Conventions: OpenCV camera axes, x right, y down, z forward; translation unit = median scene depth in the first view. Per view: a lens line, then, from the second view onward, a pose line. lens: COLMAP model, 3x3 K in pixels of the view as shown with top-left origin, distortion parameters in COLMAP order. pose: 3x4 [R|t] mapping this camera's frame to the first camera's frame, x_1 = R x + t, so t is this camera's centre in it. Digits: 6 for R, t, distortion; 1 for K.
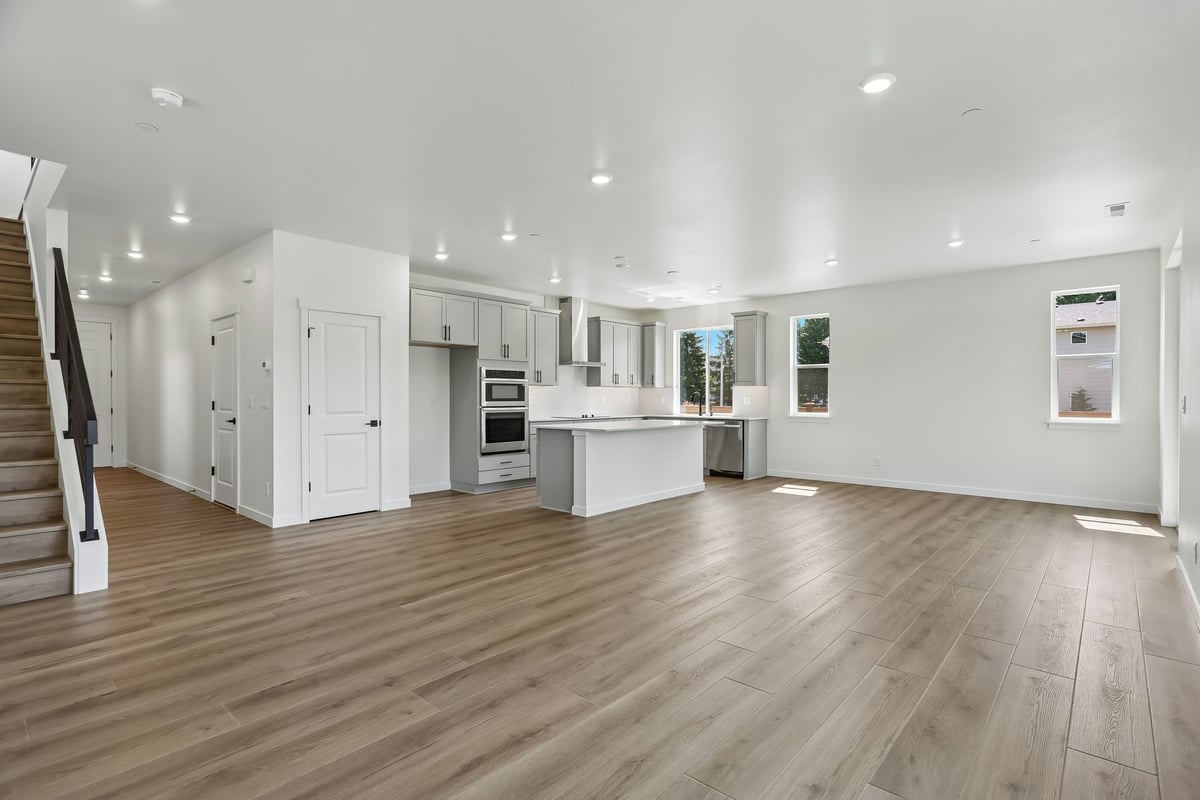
lens RADIAL K [[574.2, 0, 601.8], [0, 574.2, 400.7], [0, 0, 1]] dist [-0.004921, 0.000525]
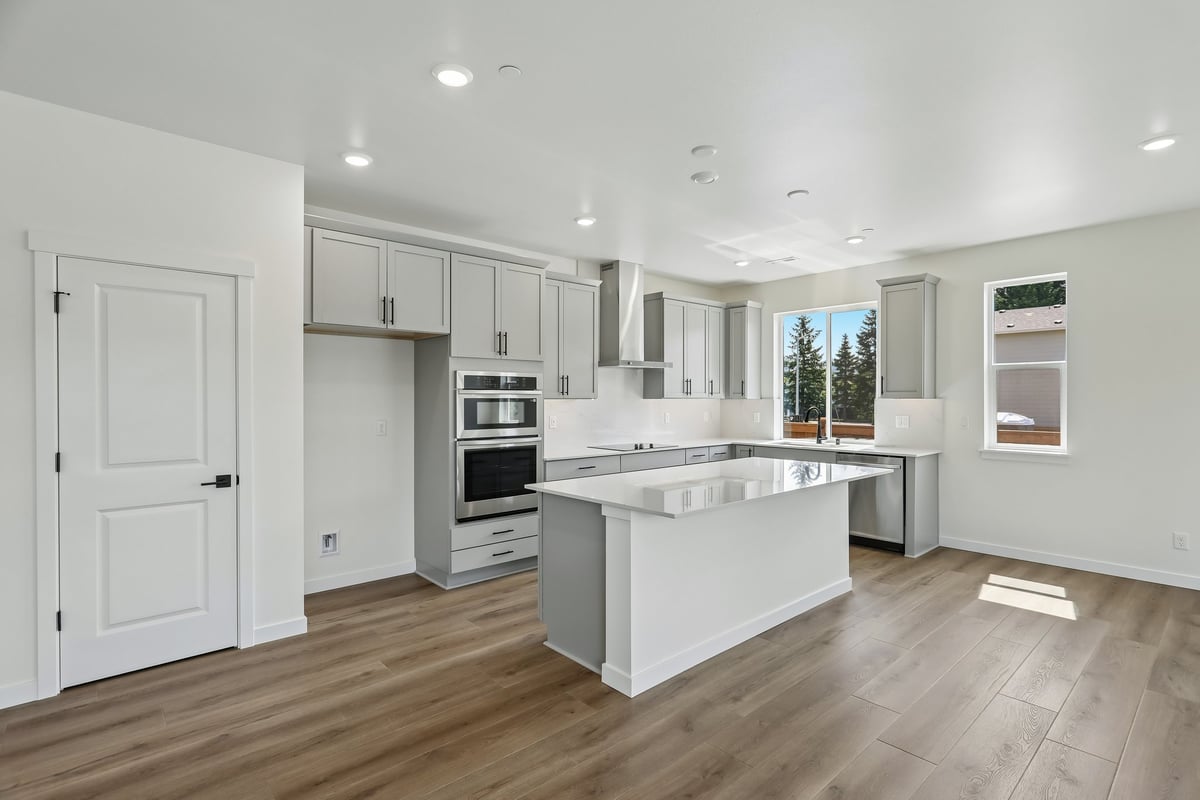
lens RADIAL K [[574.2, 0, 601.8], [0, 574.2, 400.7], [0, 0, 1]] dist [-0.004921, 0.000525]
pose [[0.993744, 0.000176, -0.111679, 0.000635], [-0.000443, 0.999997, -0.002370, -0.026543], [0.111678, 0.002404, 0.993742, 0.432782]]
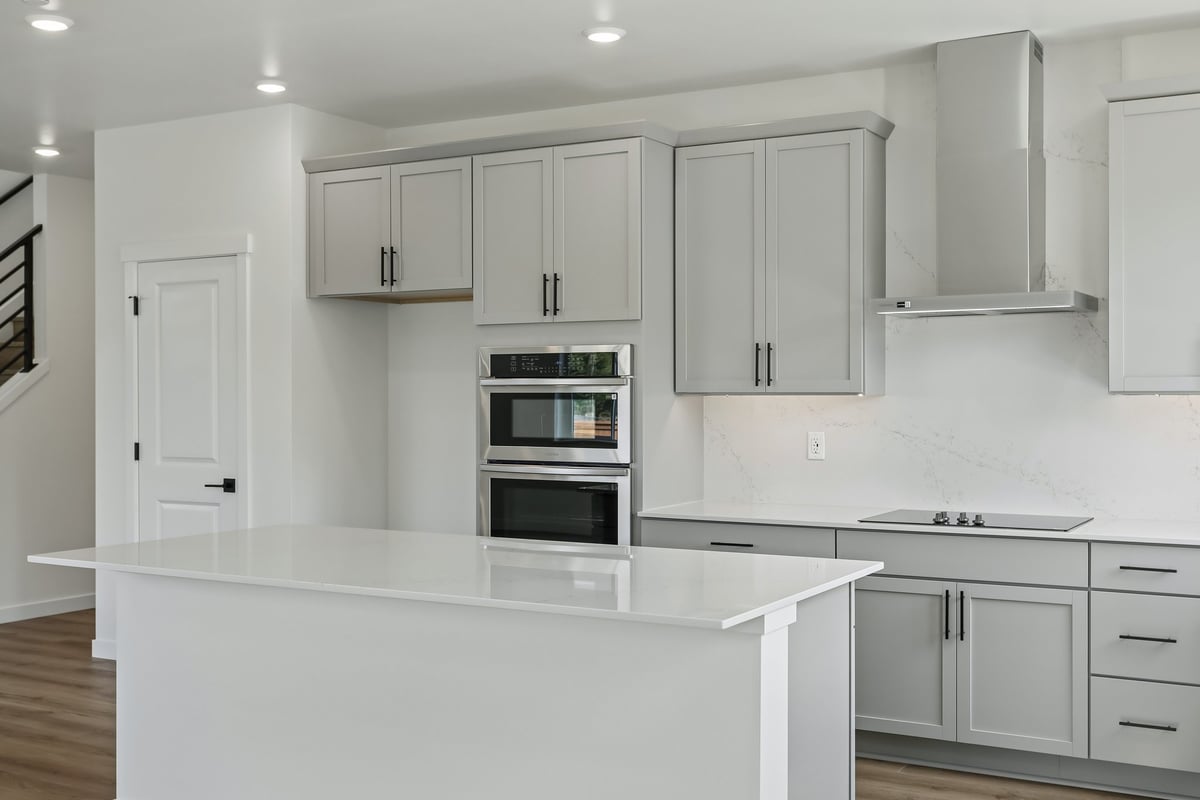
lens RADIAL K [[1317.2, 0, 600.0], [0, 1317.2, 400.0], [0, 0, 1]] dist [-0.001241, 0.000190]
pose [[0.208102, 0.005389, -0.978092, 0.589112], [-0.005547, 0.999975, 0.004329, -0.029808], [0.978091, 0.004524, 0.208127, 0.886729]]
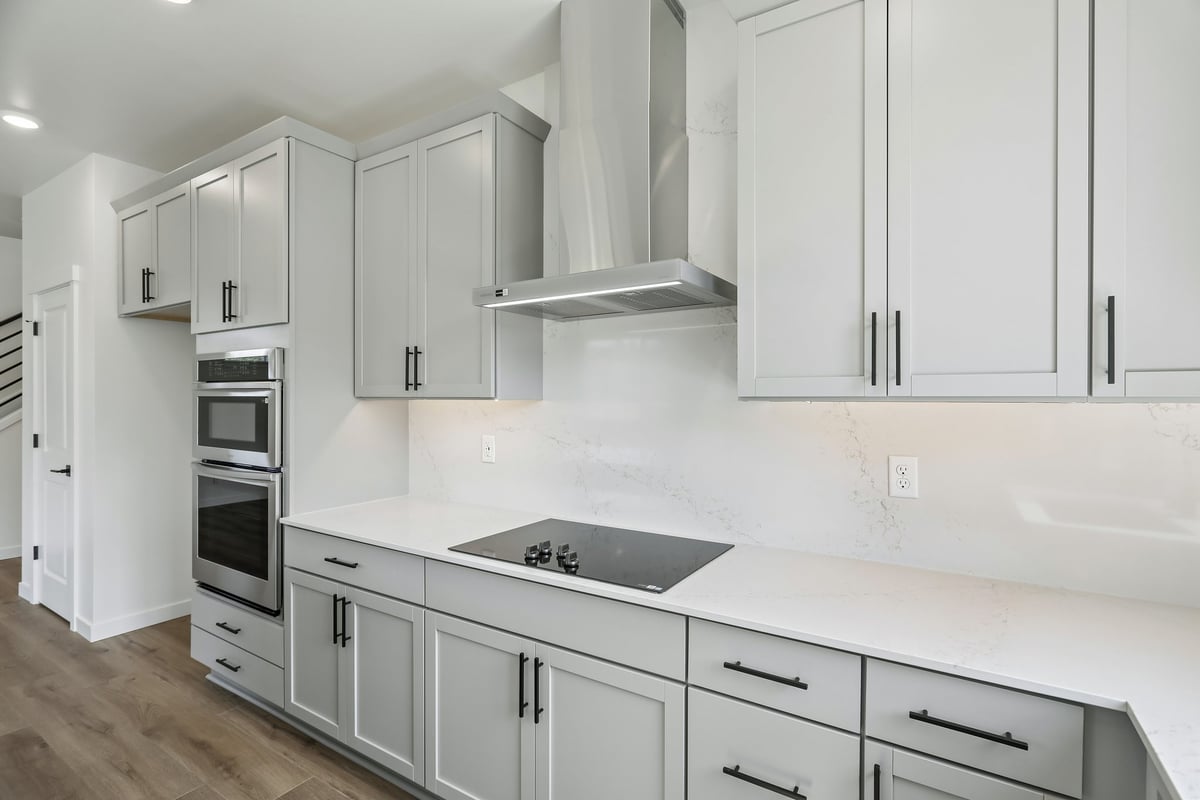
lens RADIAL K [[561.9, 0, 602.5], [0, 561.9, 399.3], [0, 0, 1]] dist [-0.000111, 0.001625]
pose [[0.164467, 0.002721, -0.986379, 0.203116], [-0.010096, 0.999948, 0.001075, -0.031496], [0.986331, 0.009781, 0.164486, 1.185935]]
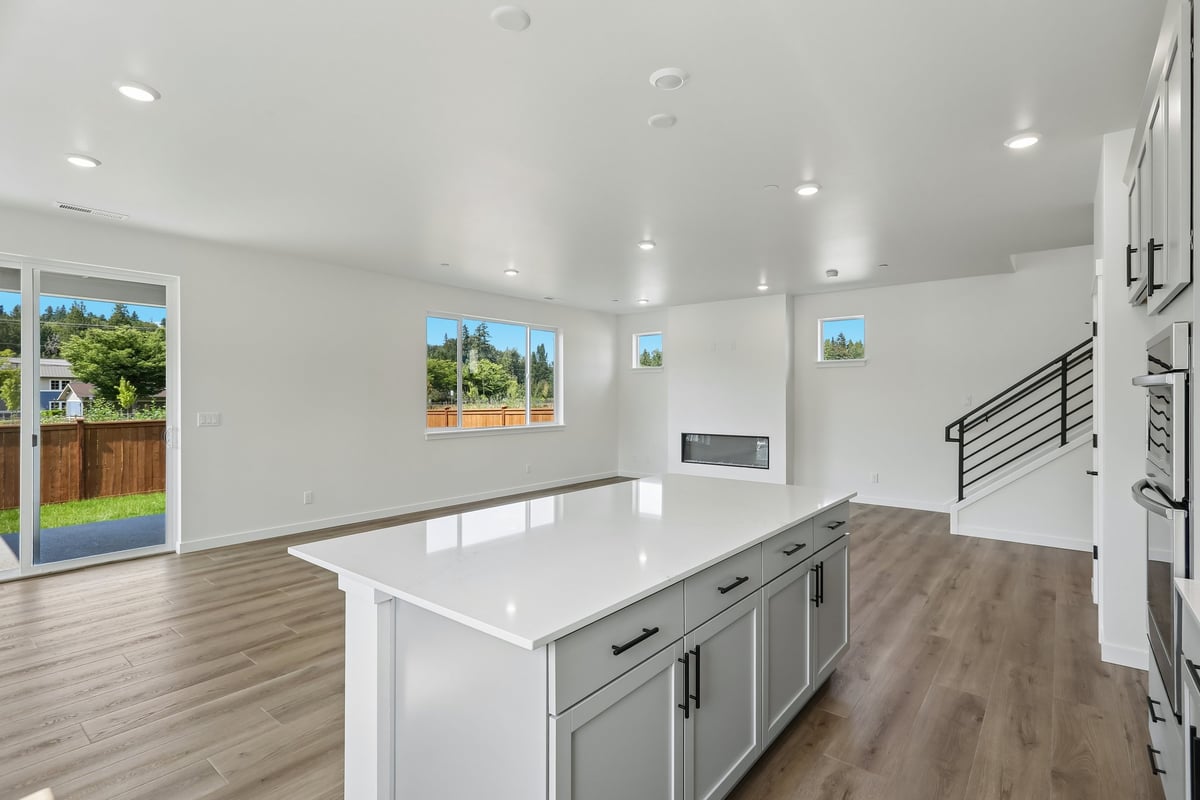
lens RADIAL K [[574.6, 0, 604.6], [0, 574.6, 395.4], [0, 0, 1]] dist [-0.003808, 0.000855]
pose [[-0.998825, -0.001837, -0.048436, 0.087794], [-0.002153, 0.999977, 0.006481, -0.031917], [0.048423, 0.006578, -0.998805, 1.262509]]
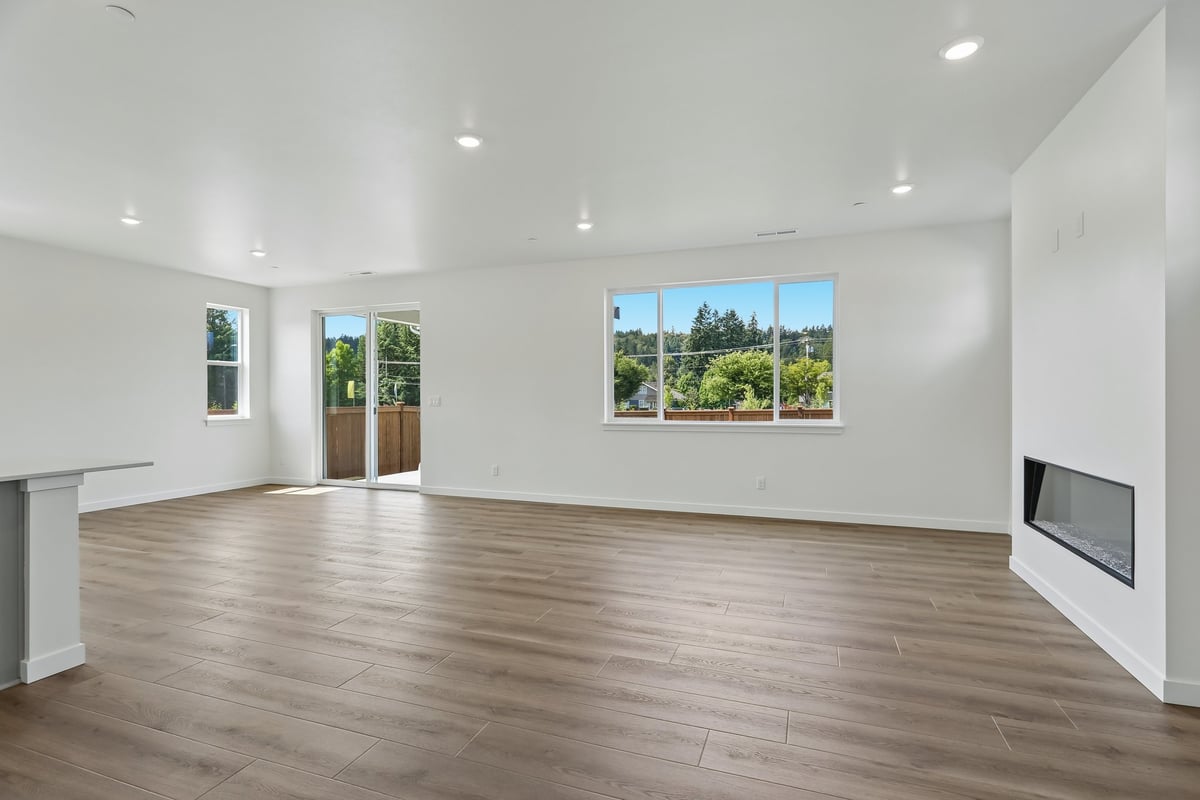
lens RADIAL K [[574.2, 0, 601.8], [0, 574.2, 400.7], [0, 0, 1]] dist [-0.004921, 0.000525]
pose [[-0.364040, -0.006331, 0.931362, -0.478110], [0.007999, 0.999919, 0.009924, -0.005171], [-0.931349, 0.011063, -0.363960, 0.621787]]
